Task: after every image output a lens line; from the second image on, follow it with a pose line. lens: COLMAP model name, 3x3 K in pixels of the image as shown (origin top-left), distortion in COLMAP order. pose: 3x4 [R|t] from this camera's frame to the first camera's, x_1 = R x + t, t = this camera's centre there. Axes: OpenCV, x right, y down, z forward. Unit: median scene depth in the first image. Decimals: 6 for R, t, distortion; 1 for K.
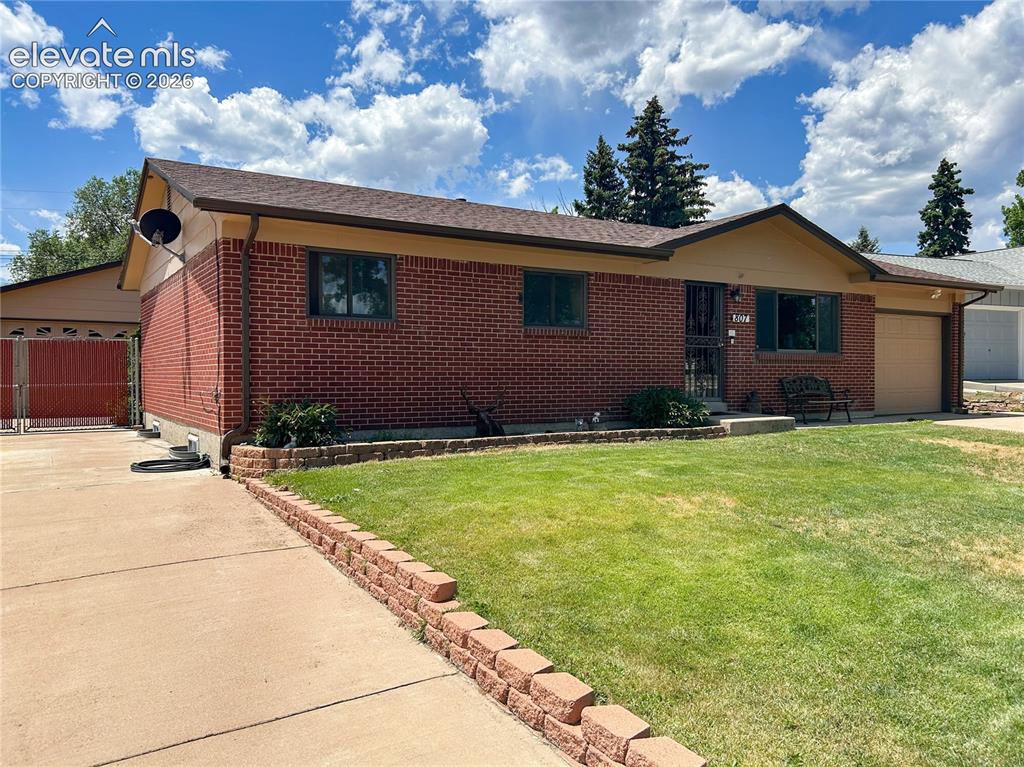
lens RADIAL K [[771.4, 0, 512.0], [0, 771.4, 383.5], [0, 0, 1]] dist [0.030224, -0.010248]
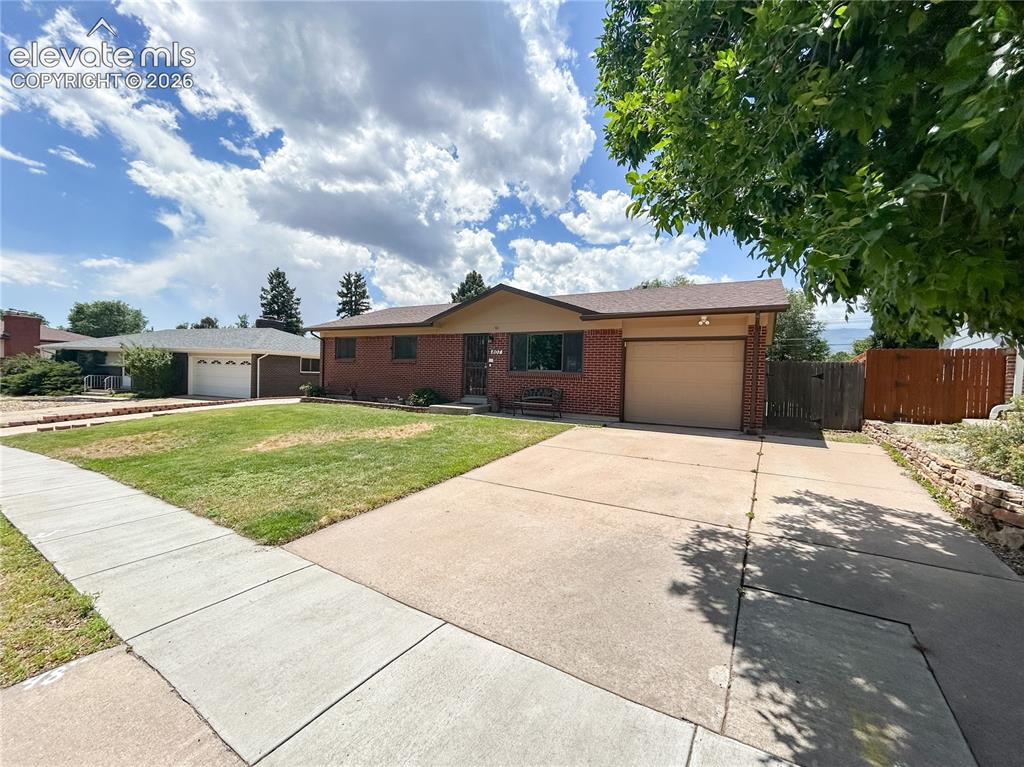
lens RADIAL K [[416.6, 0, 512.0], [0, 416.6, 383.5], [0, 0, 1]] dist [0.001105, 0.000121]
pose [[0.469803, 0.034325, -0.882104, 1.153322], [-0.041028, 0.999013, 0.017023, -0.030690], [0.881817, 0.028194, 0.470747, 0.593588]]
